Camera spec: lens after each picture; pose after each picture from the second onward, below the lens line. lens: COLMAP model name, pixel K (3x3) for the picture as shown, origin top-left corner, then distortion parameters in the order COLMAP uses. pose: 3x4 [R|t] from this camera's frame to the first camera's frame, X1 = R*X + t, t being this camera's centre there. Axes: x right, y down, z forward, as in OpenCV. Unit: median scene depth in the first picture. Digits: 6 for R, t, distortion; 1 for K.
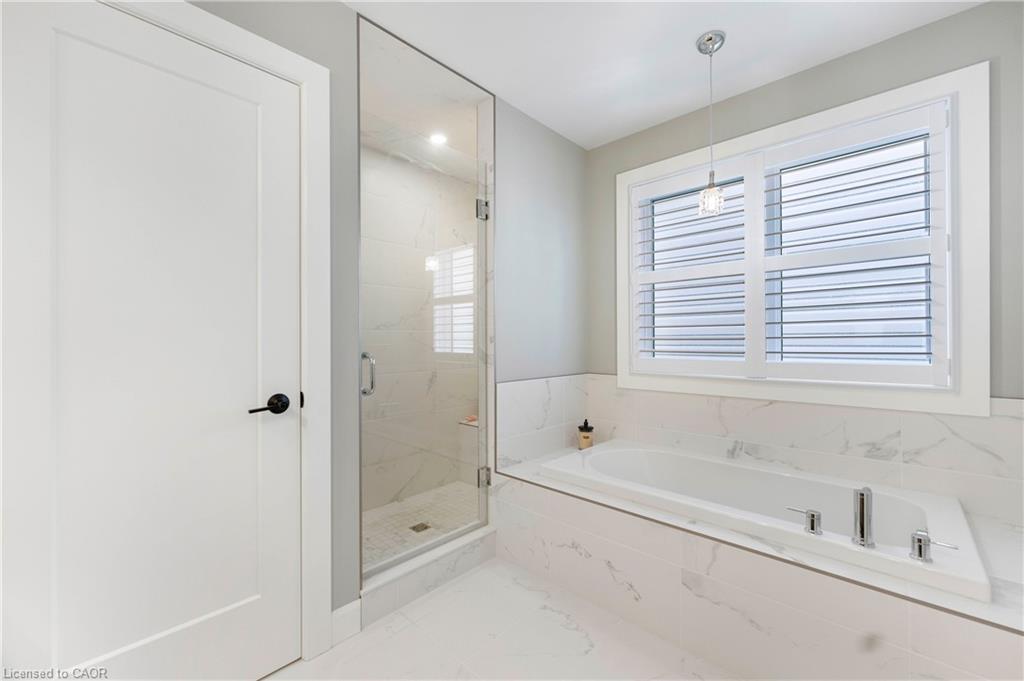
lens RADIAL K [[409.5, 0, 512.0], [0, 409.5, 340.5], [0, 0, 1]] dist [0.000230, -0.000003]
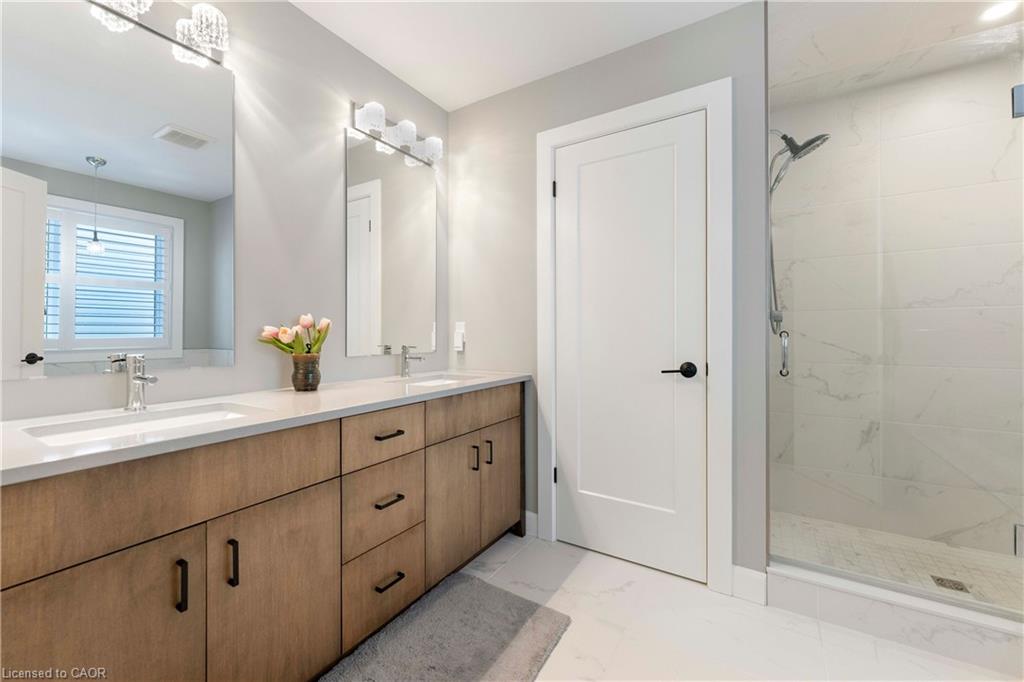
lens RADIAL K [[412.8, 0, 511.8], [0, 412.8, 330.1], [0, 0, 1]] dist [-0.000841, -0.000177]
pose [[0.204680, -0.003118, -0.978824, 0.384328], [0.000844, 0.999995, -0.003009, 0.022641], [0.978829, -0.000210, 0.204681, 0.134399]]
